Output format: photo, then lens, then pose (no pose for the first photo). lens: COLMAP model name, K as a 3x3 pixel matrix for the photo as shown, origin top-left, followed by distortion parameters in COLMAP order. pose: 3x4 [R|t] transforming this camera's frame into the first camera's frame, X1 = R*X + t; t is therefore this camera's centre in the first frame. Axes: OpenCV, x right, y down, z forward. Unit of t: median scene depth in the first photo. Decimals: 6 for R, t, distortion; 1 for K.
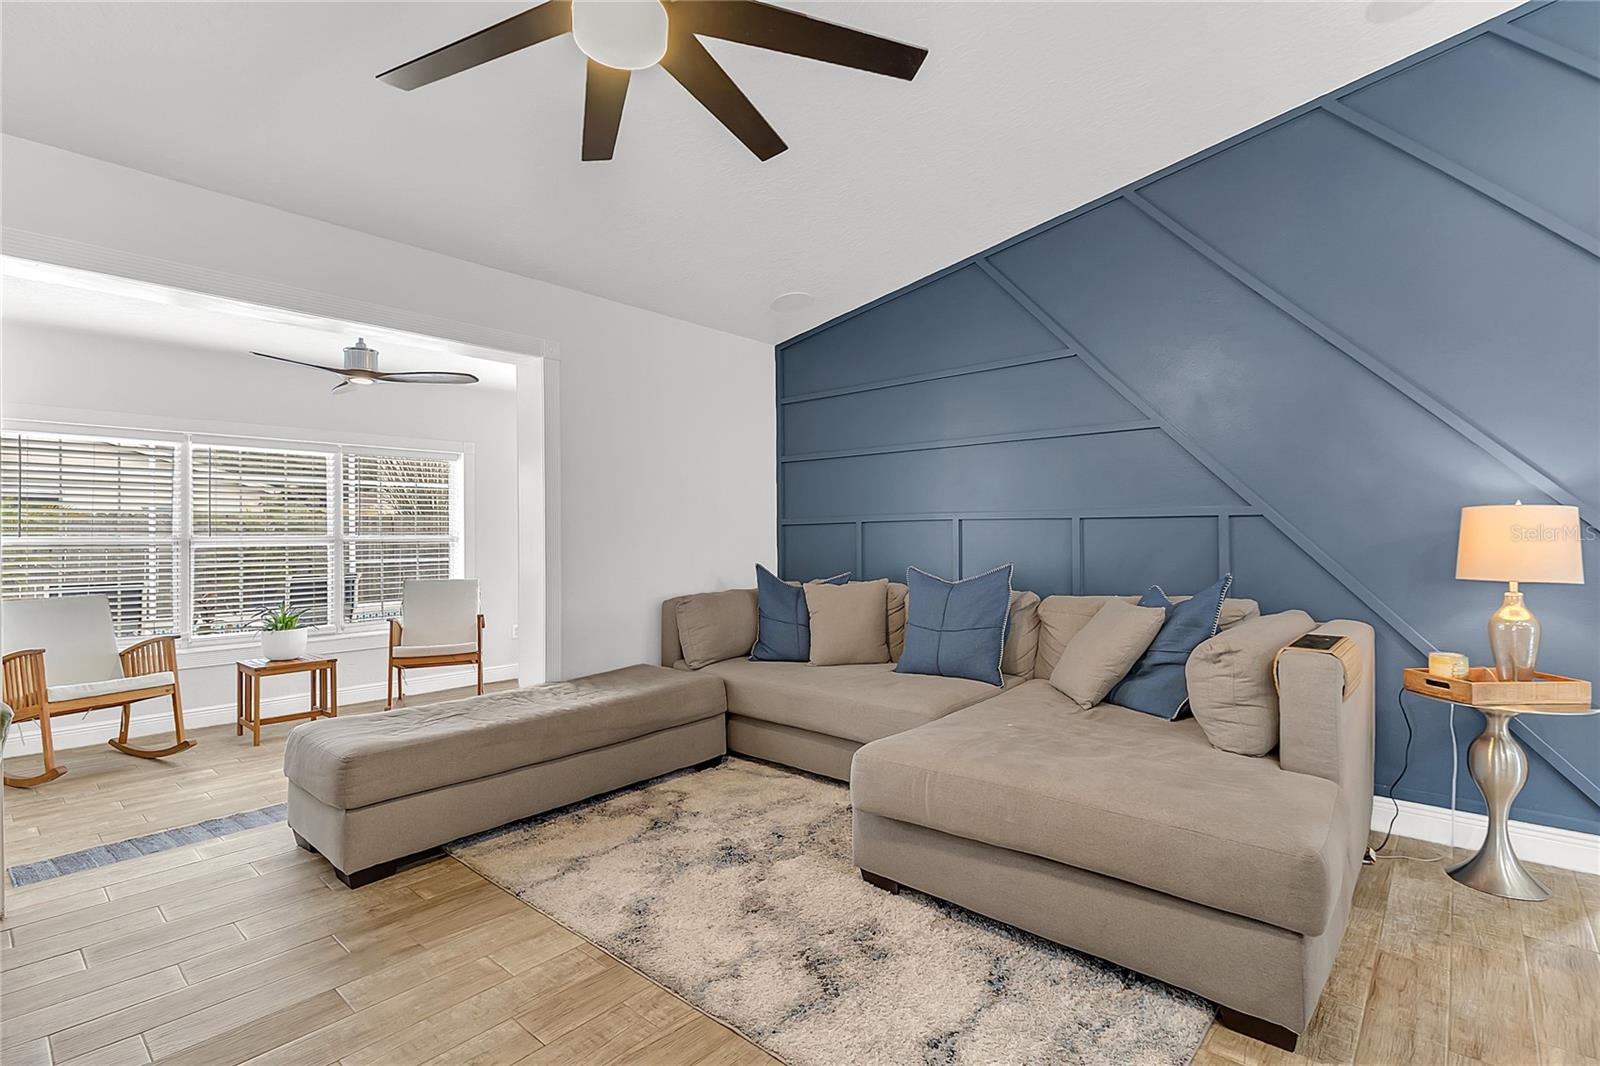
lens RADIAL K [[747.5, 0, 804.9], [0, 747.5, 529.6], [0, 0, 1]] dist [0.011704, -0.007801]
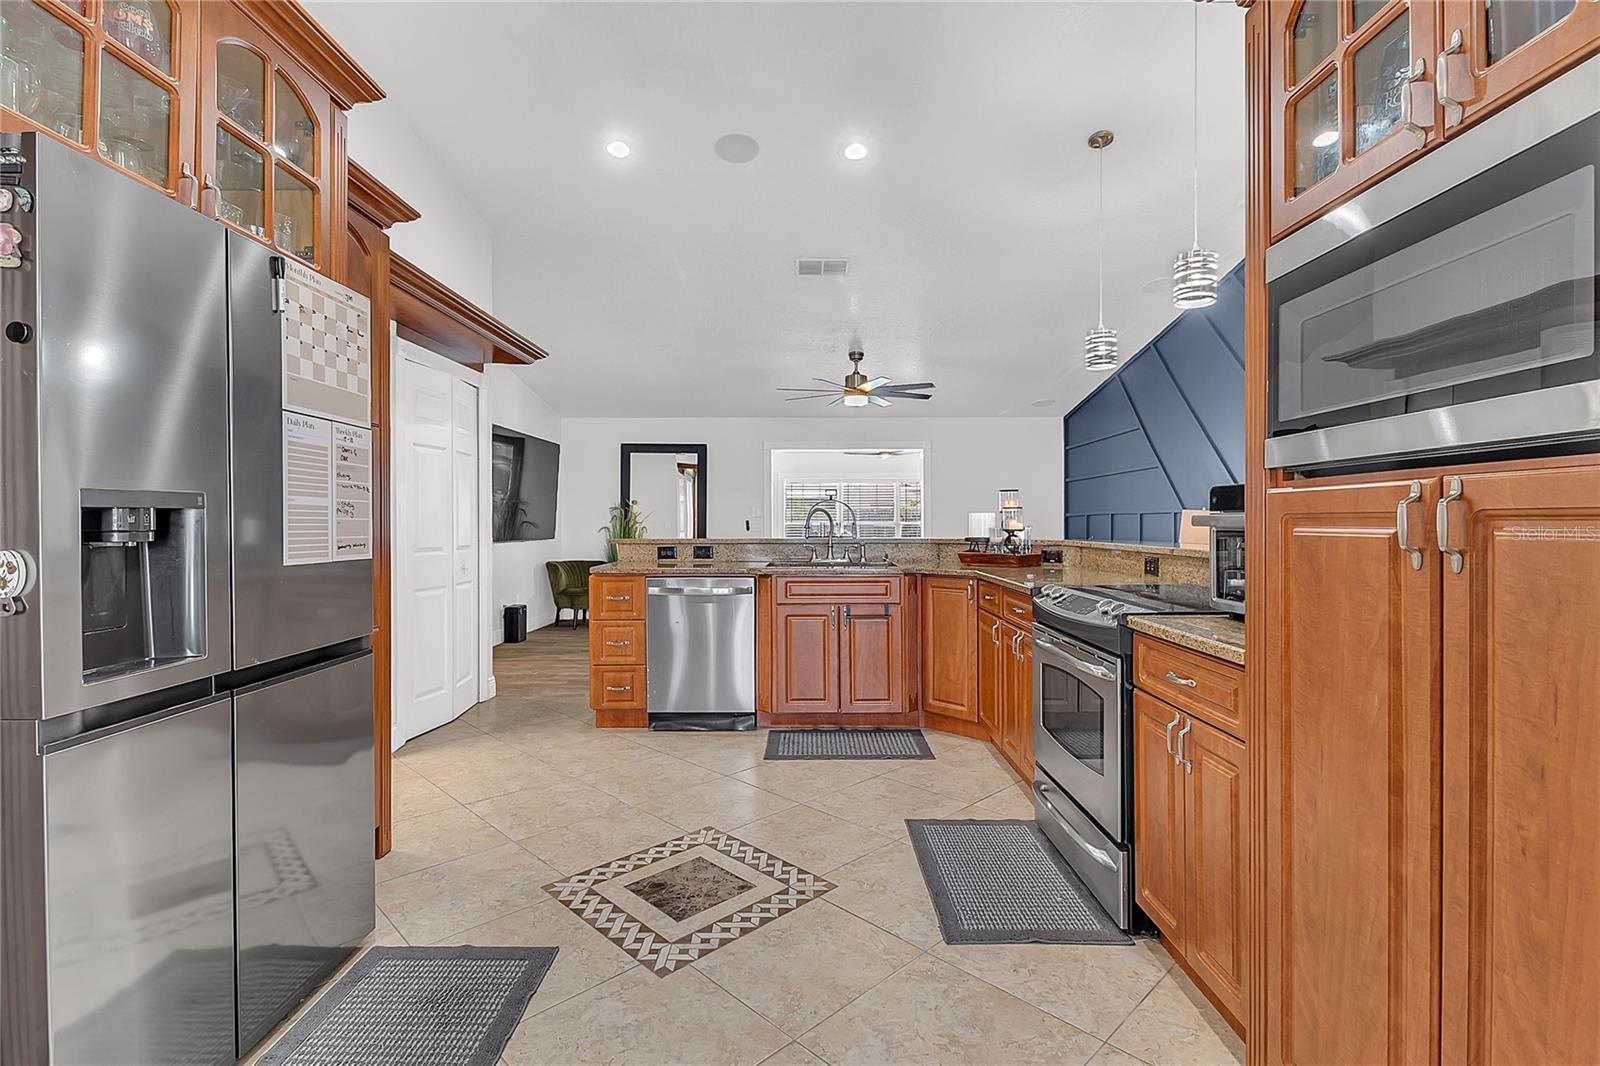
lens RADIAL K [[747.5, 0, 803.1], [0, 747.5, 527.6], [0, 0, 1]] dist [0.011704, -0.007801]
pose [[0.659134, 0.009426, -0.751967, 1.608997], [0.000821, 0.999912, 0.013254, -0.007086], [0.752025, -0.009354, 0.659068, -1.179057]]
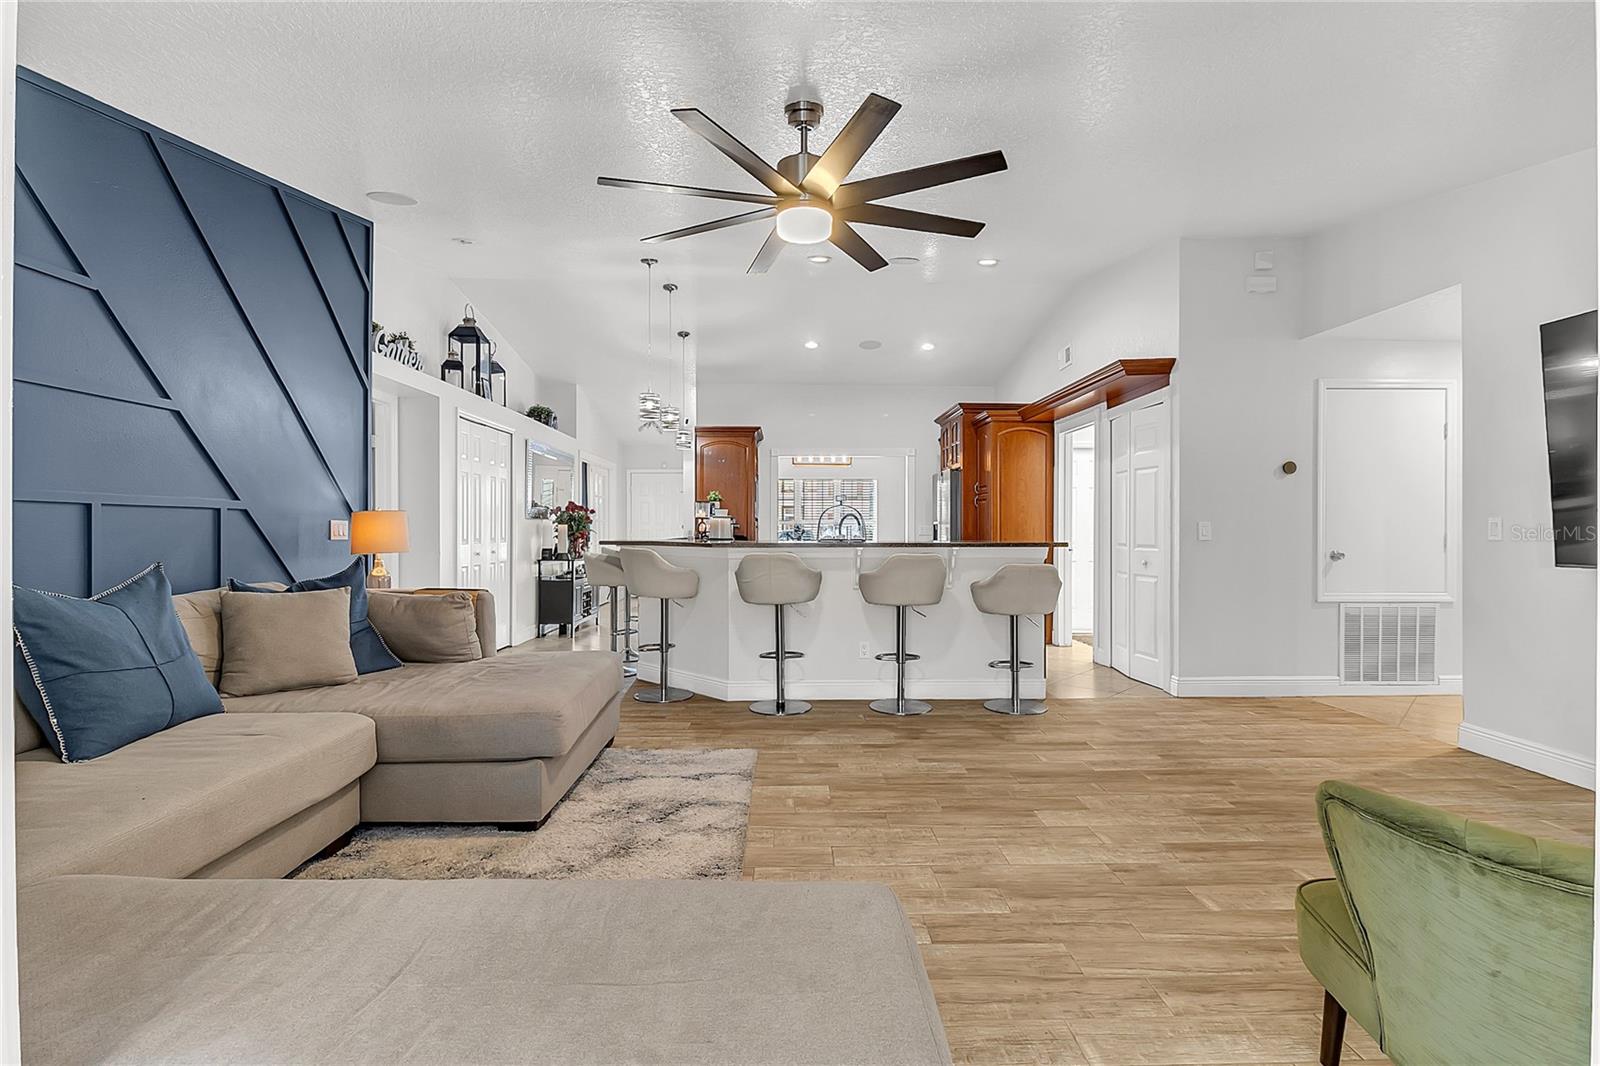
lens RADIAL K [[747.5, 0, 805.5], [0, 747.5, 529.0], [0, 0, 1]] dist [0.011704, -0.007801]
pose [[-0.684500, 0.006047, 0.728988, -0.893388], [0.002661, 0.999980, -0.005796, 0.021992], [-0.729008, -0.002028, -0.684502, 1.300047]]
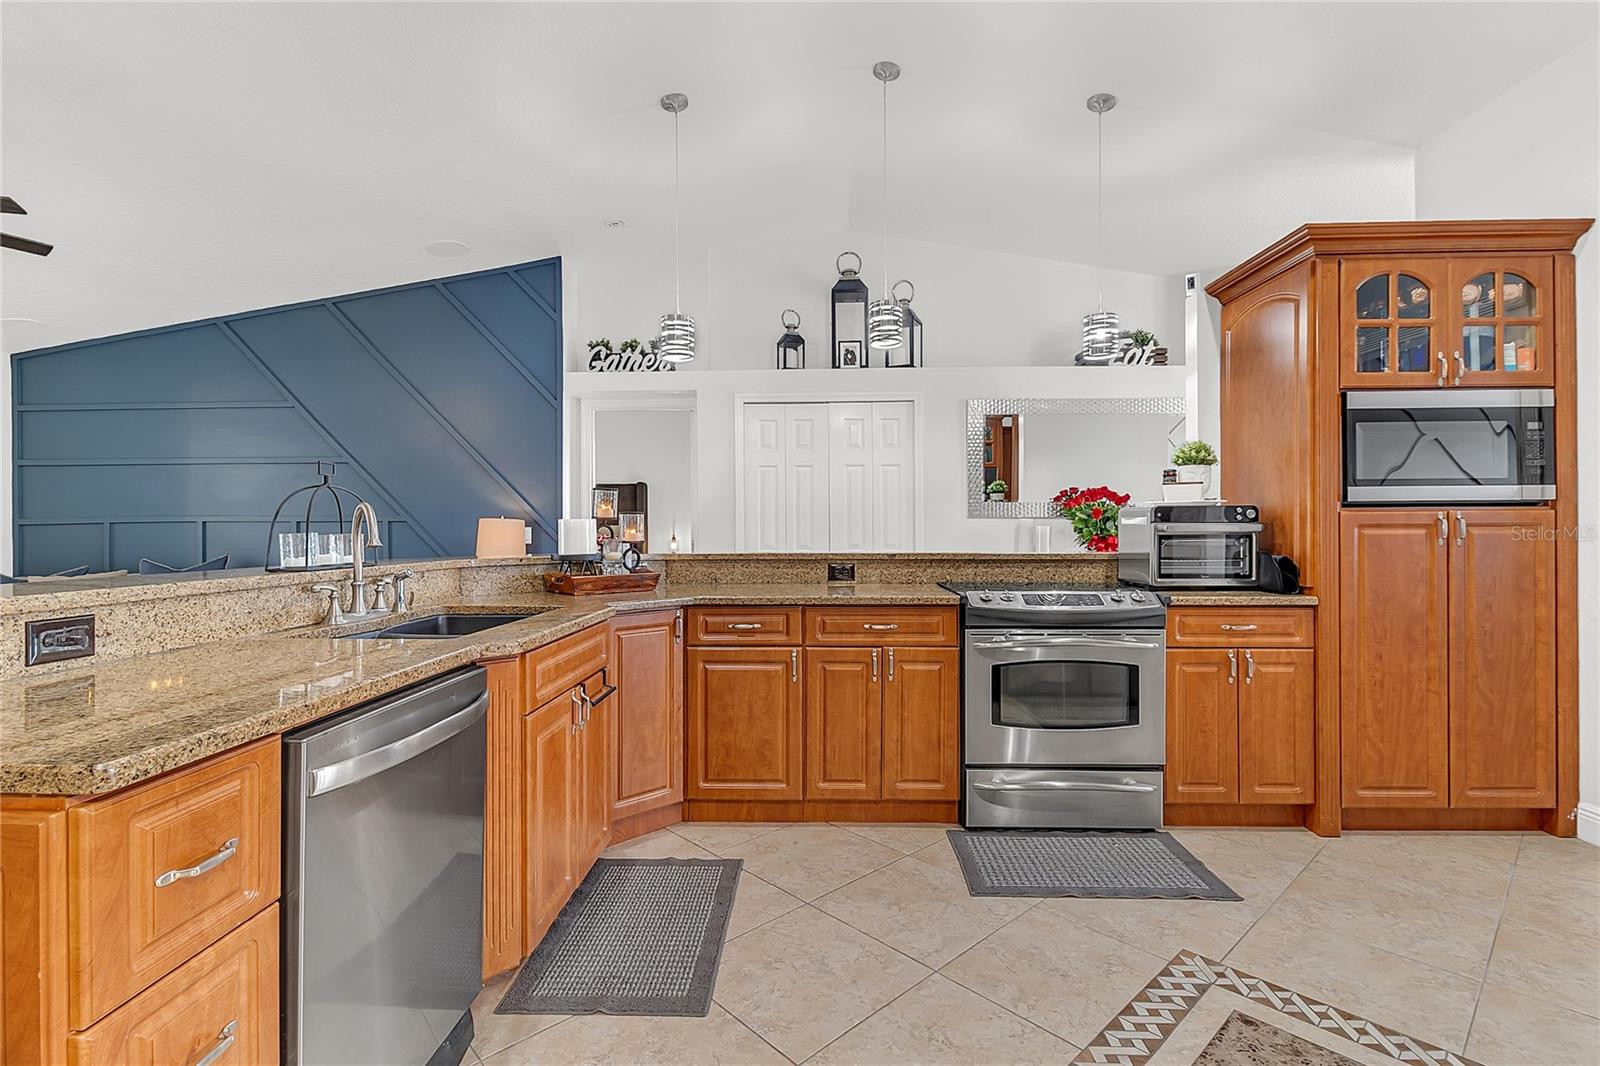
lens RADIAL K [[747.5, 0, 801.6], [0, 747.5, 533.5], [0, 0, 1]] dist [0.011704, -0.007801]
pose [[0.769580, -0.001011, 0.638549, 0.255261], [-0.001151, 0.999995, 0.002970, 0.000888], [-0.638549, -0.003020, 0.769575, -0.922028]]
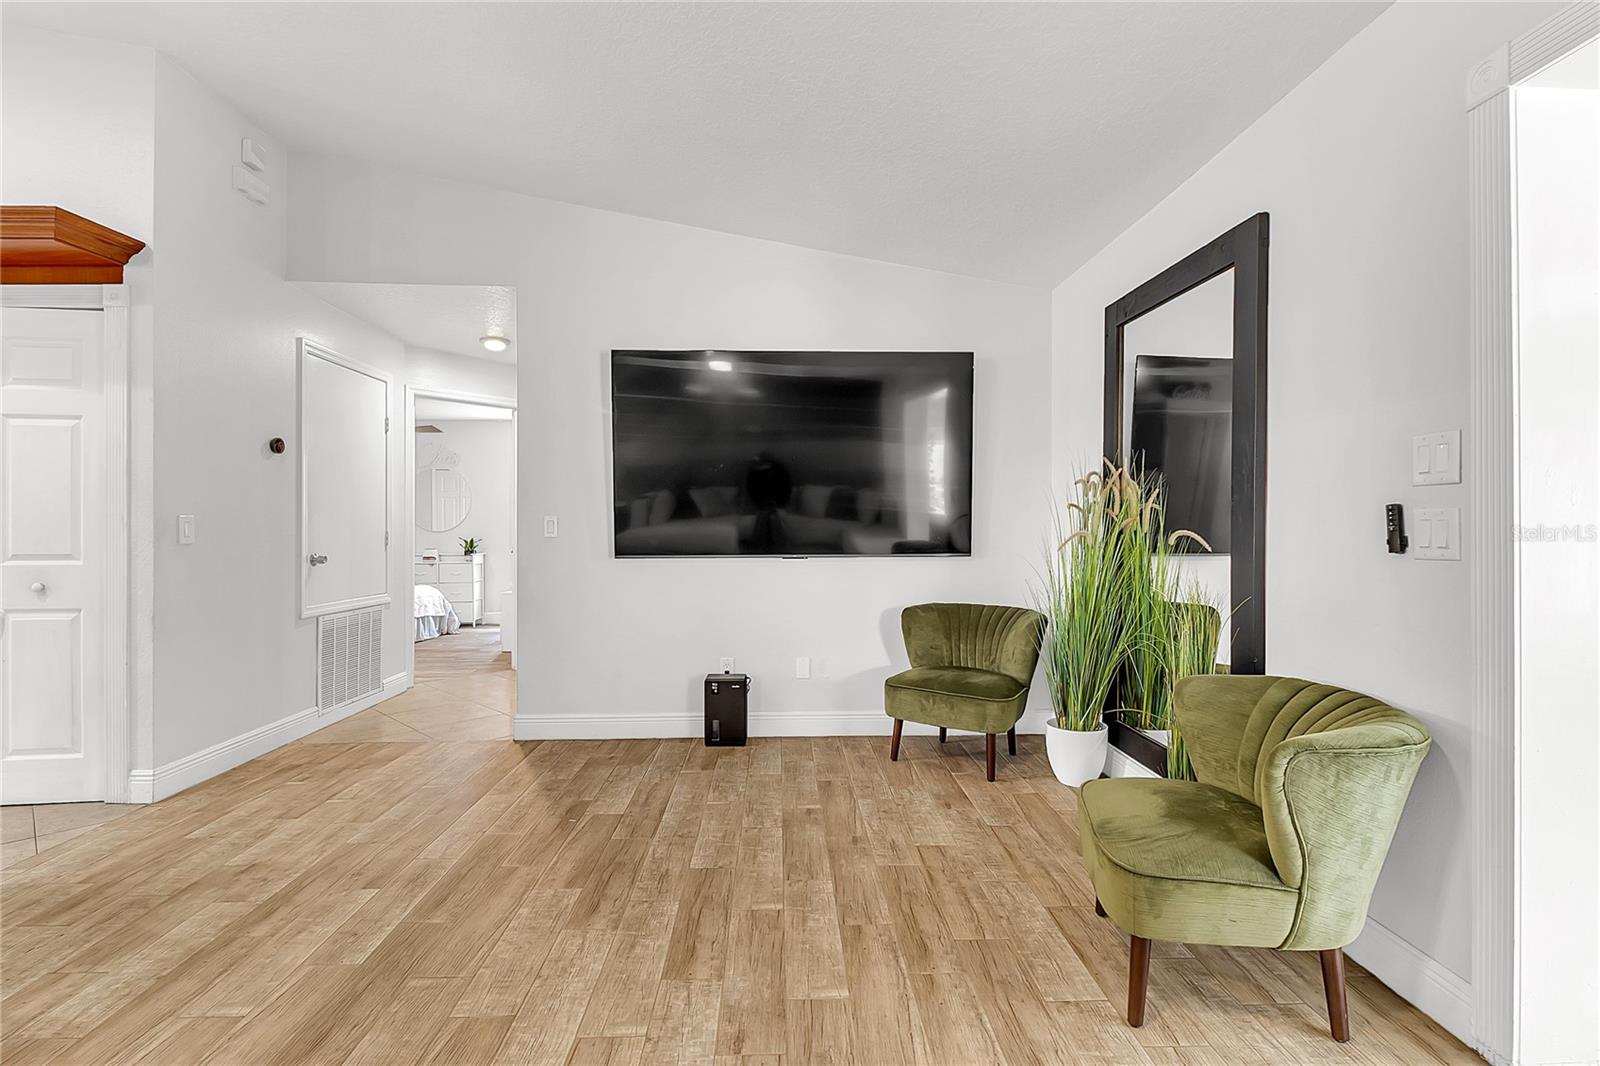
lens RADIAL K [[747.5, 0, 804.2], [0, 747.5, 531.4], [0, 0, 1]] dist [0.011704, -0.007801]
pose [[-0.720945, 0.010625, -0.692911, -0.128961], [0.007723, 0.999944, 0.007298, 0.020433], [0.692949, -0.000091, -0.720986, 0.869412]]
